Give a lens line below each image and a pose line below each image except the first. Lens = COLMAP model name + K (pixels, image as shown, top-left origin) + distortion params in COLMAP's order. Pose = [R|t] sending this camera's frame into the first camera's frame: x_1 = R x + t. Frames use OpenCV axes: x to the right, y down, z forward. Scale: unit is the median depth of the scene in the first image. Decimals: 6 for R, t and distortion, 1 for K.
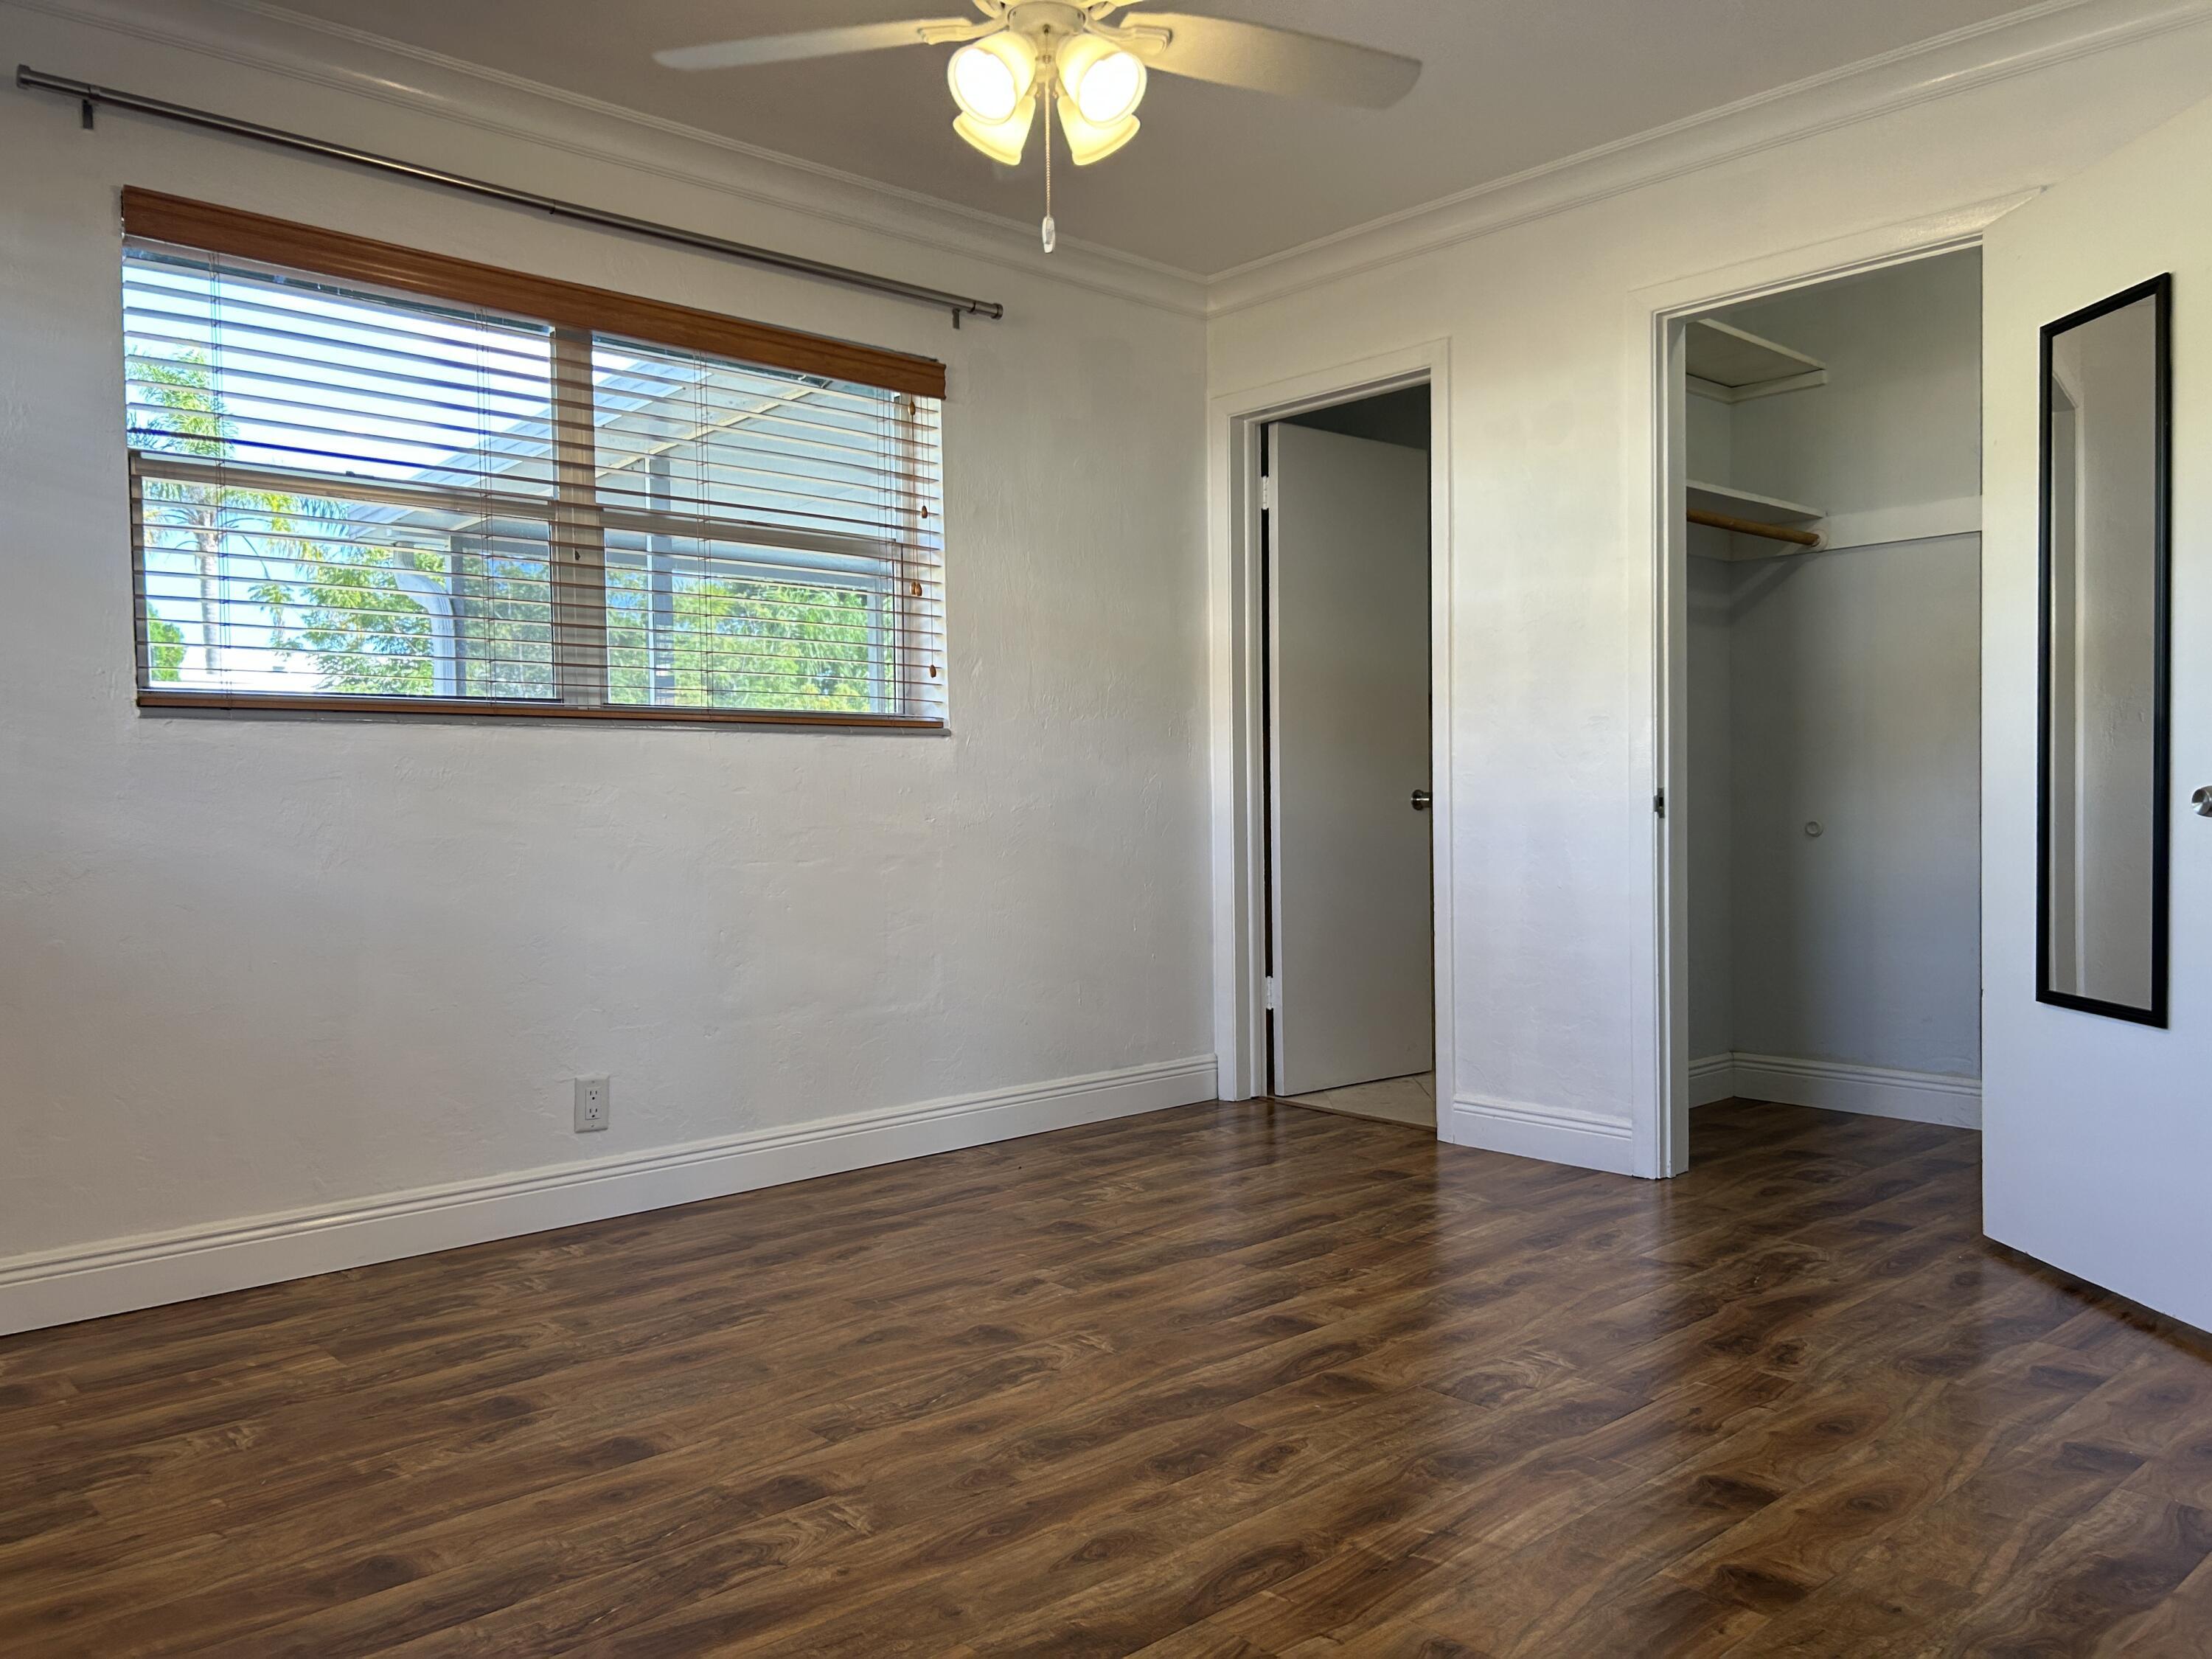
lens RADIAL K [[1670.6, 0, 1088.0], [0, 1670.6, 847.0], [0, 0, 1]] dist [0.057684, -0.068539]
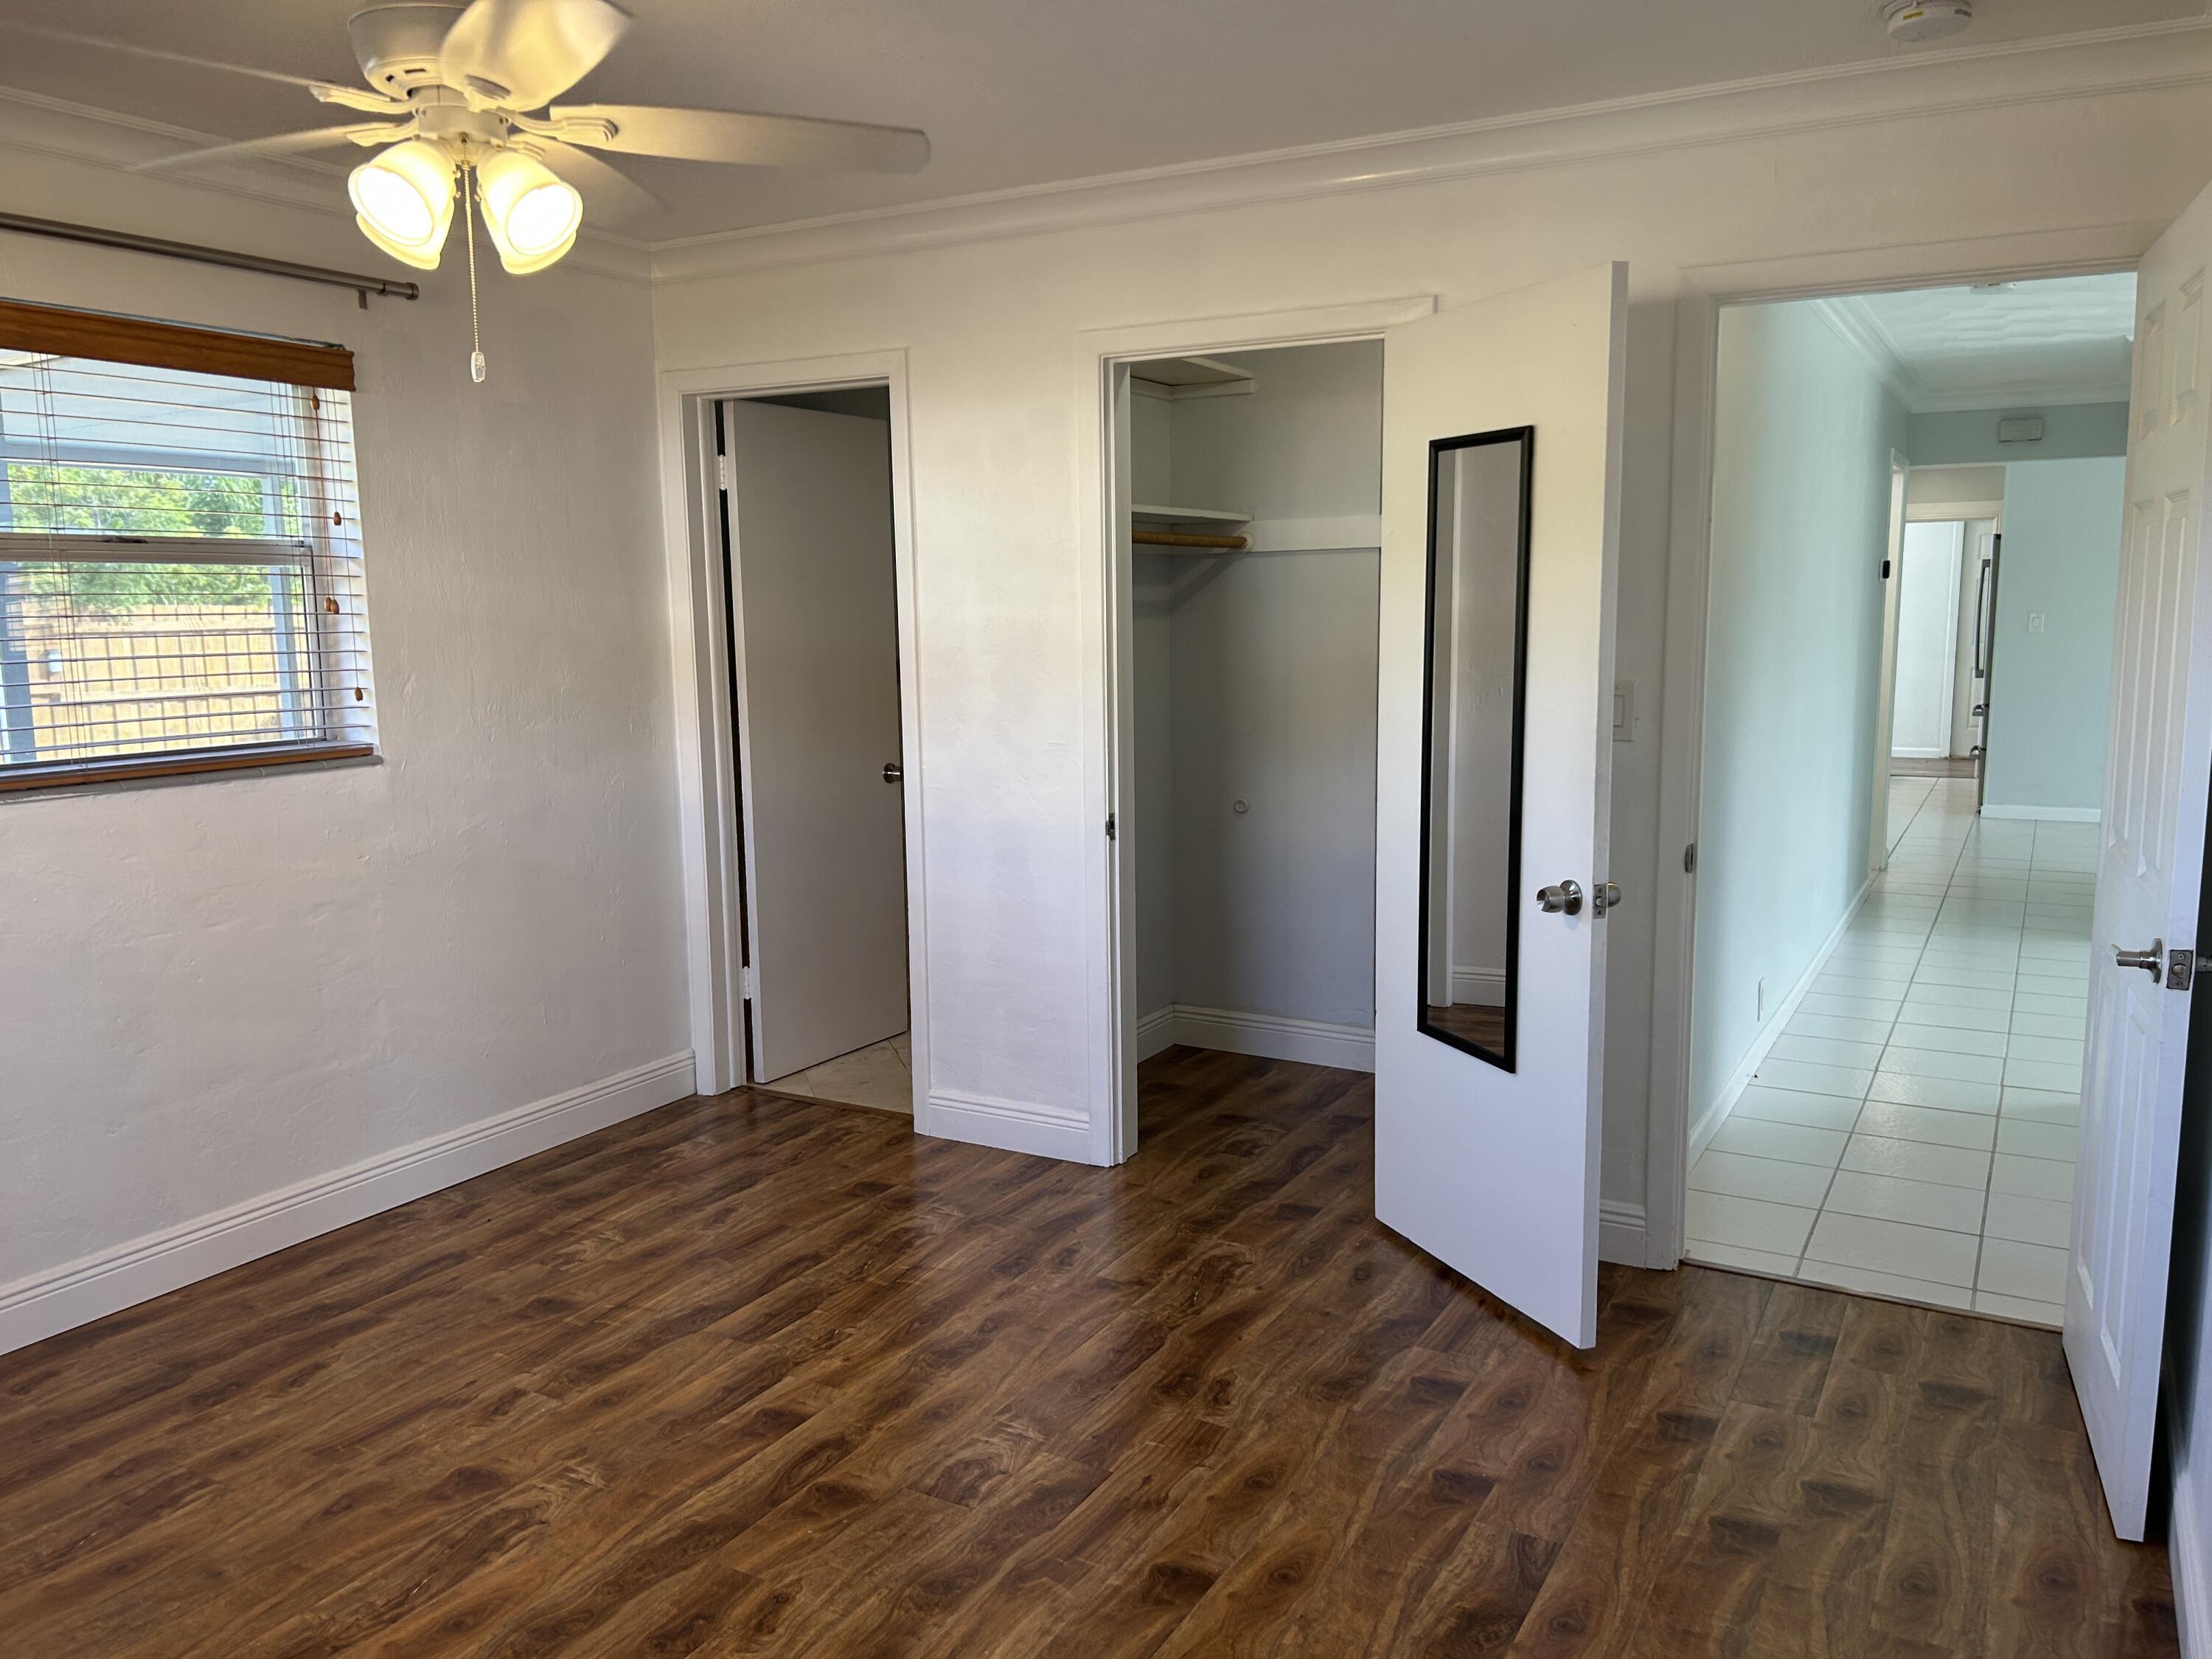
lens RADIAL K [[1670.6, 0, 1092.8], [0, 1670.6, 849.5], [0, 0, 1]] dist [0.057684, -0.068539]
pose [[0.949555, -0.045814, 0.310236, -0.002342], [0.009448, 0.993002, 0.117723, -0.171720], [-0.313459, -0.108853, 0.943342, -0.001830]]
